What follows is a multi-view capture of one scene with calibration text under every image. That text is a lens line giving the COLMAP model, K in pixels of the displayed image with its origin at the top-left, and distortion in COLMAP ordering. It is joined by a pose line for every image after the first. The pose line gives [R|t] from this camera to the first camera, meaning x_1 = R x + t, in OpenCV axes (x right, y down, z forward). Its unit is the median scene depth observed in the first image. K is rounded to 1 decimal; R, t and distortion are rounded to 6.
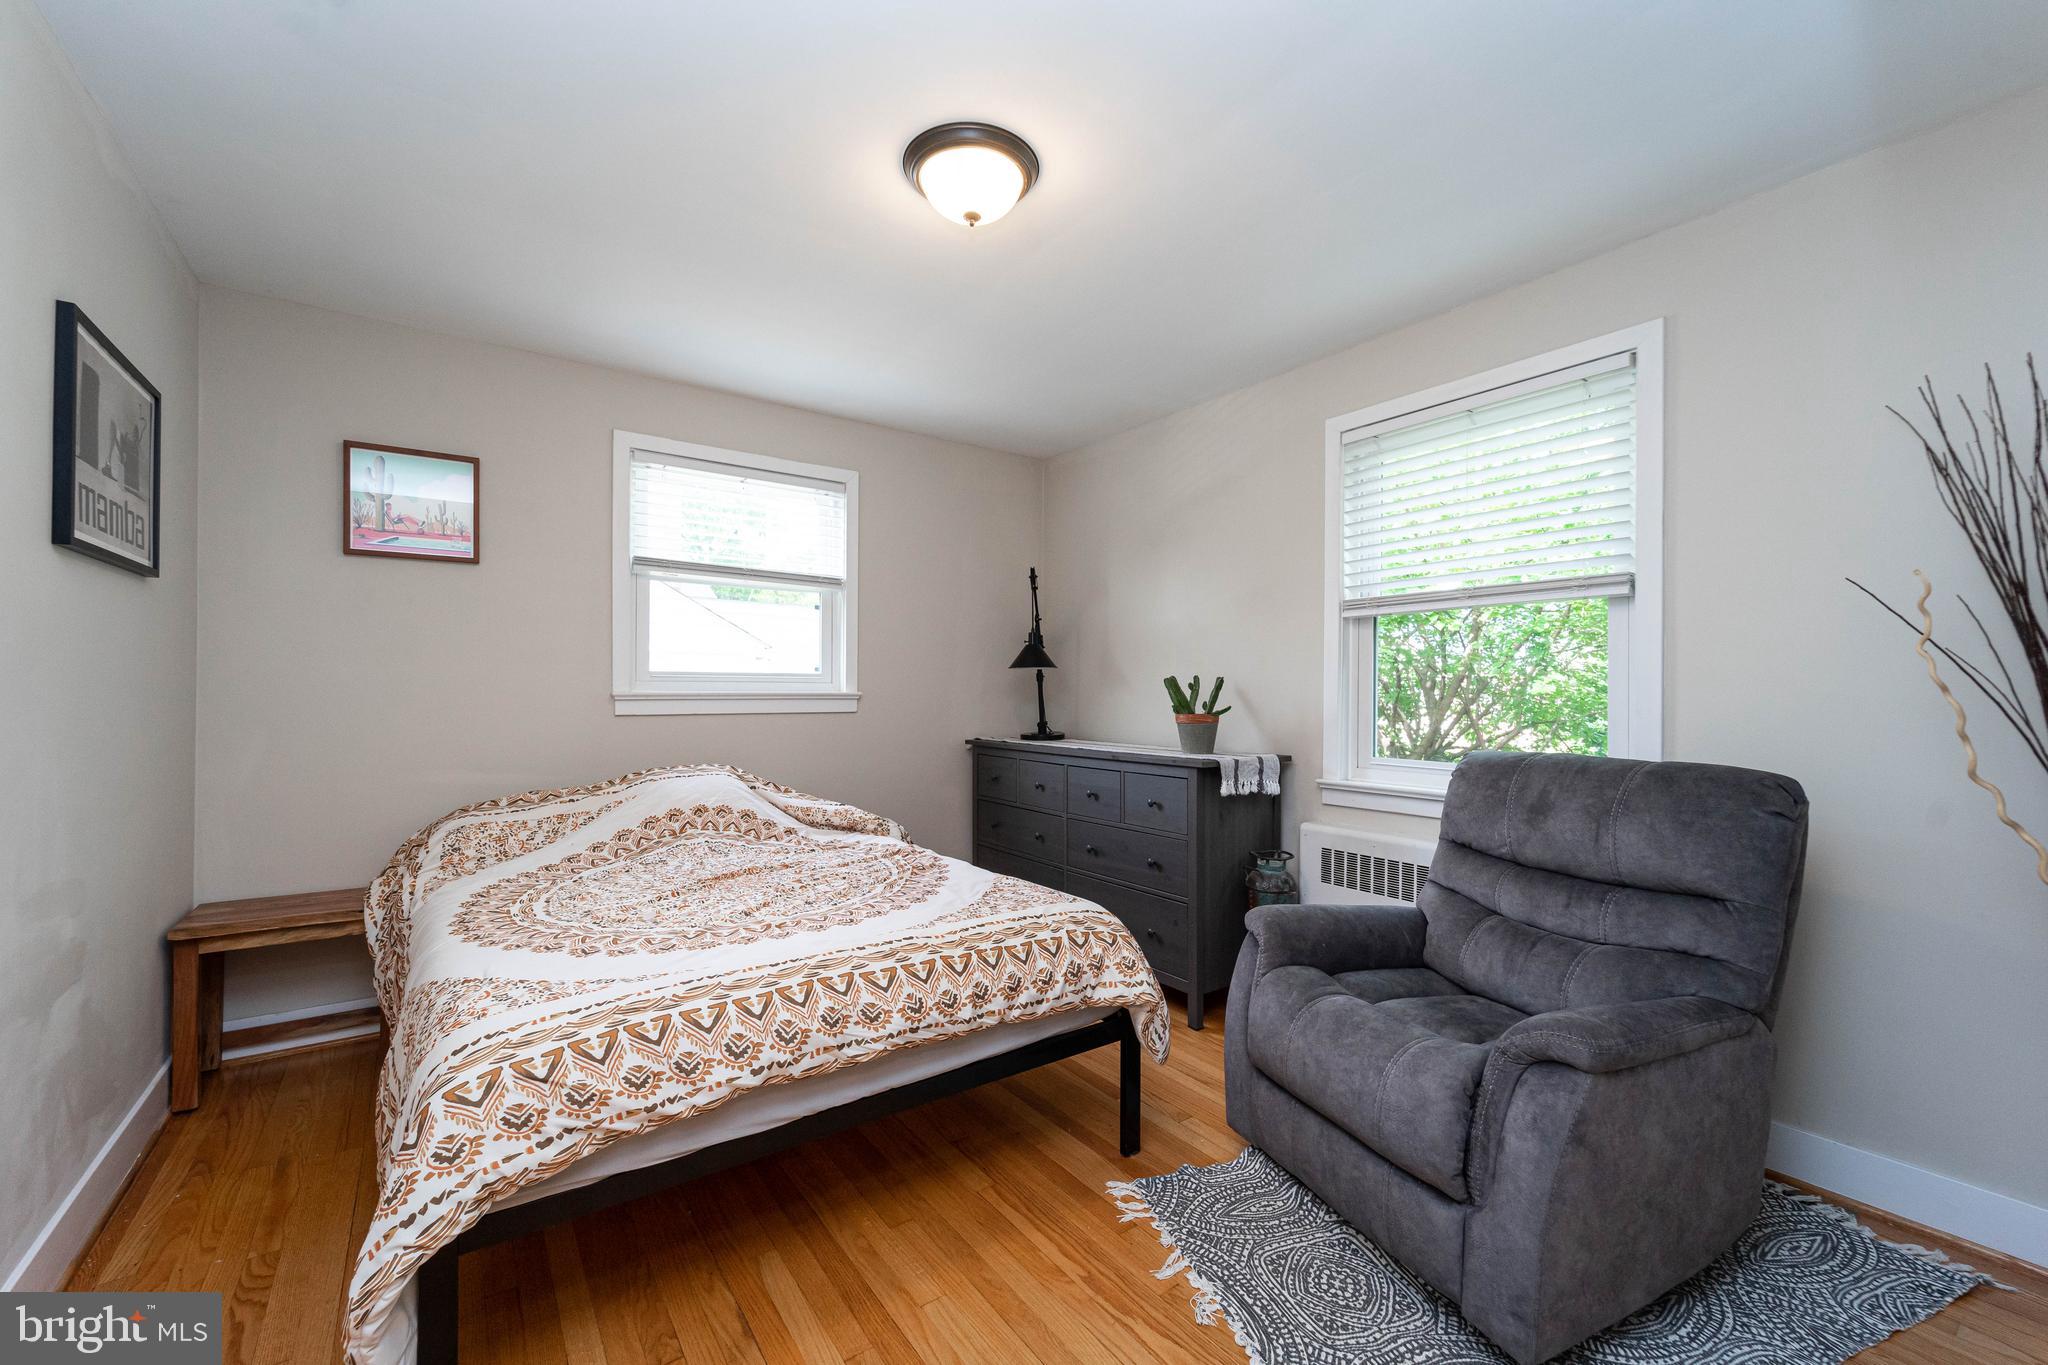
lens RADIAL K [[821.3, 0, 1028.4], [0, 821.3, 686.5], [0, 0, 1]] dist [-0.000300, -0.000388]
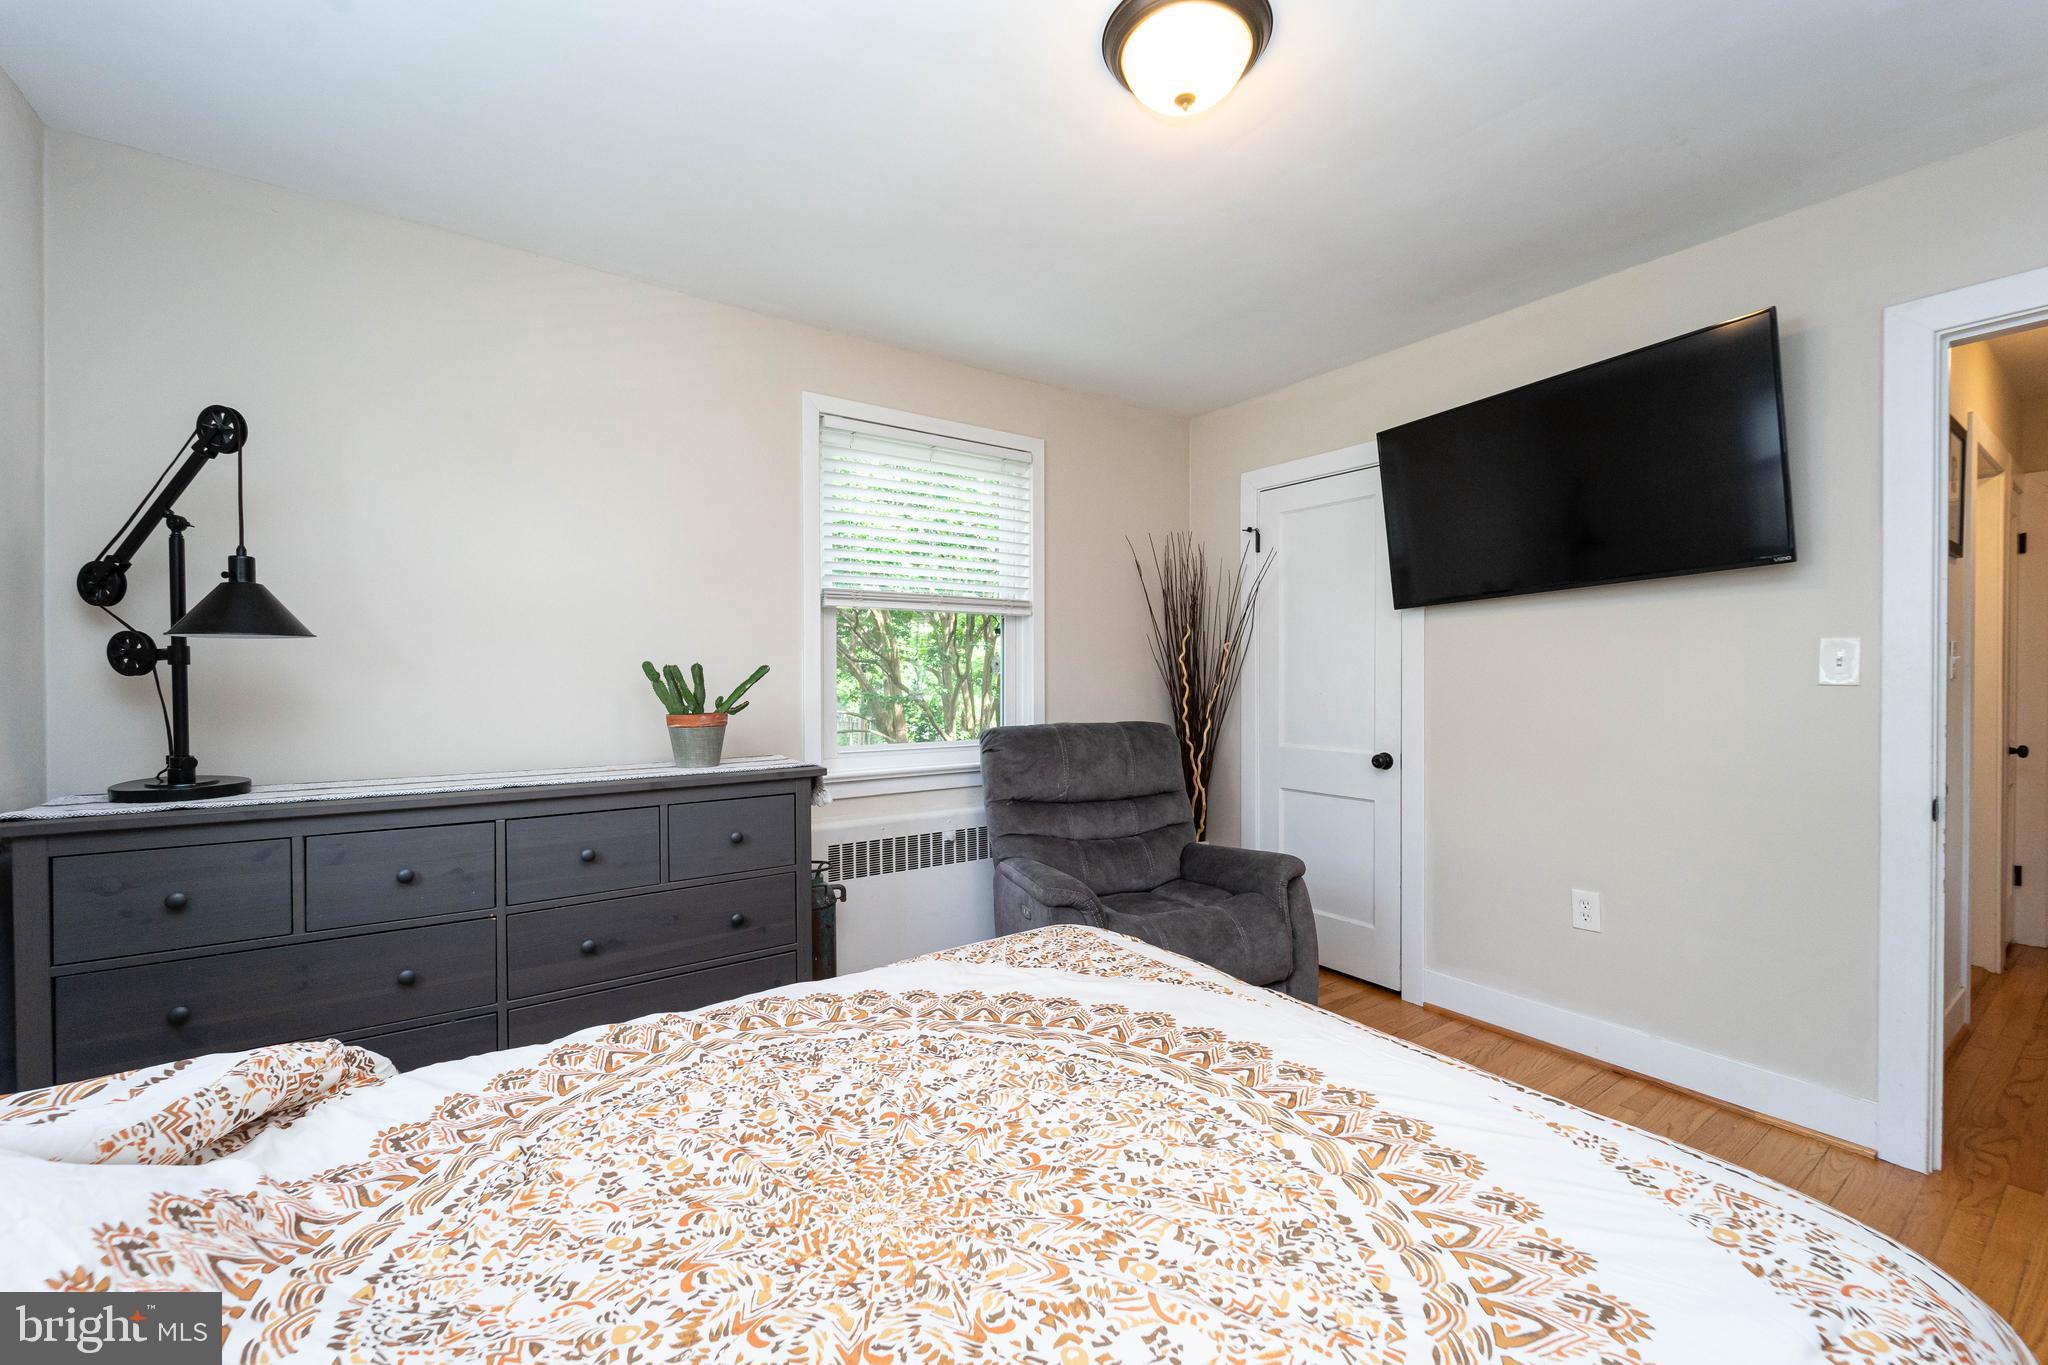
lens RADIAL K [[821.3, 0, 1028.4], [0, 821.3, 686.5], [0, 0, 1]] dist [-0.000300, -0.000388]
pose [[0.005402, -0.014104, 0.999886, -0.600318], [-0.003718, 0.999893, 0.014124, -0.003073], [-0.999978, -0.003793, 0.005349, 0.776566]]
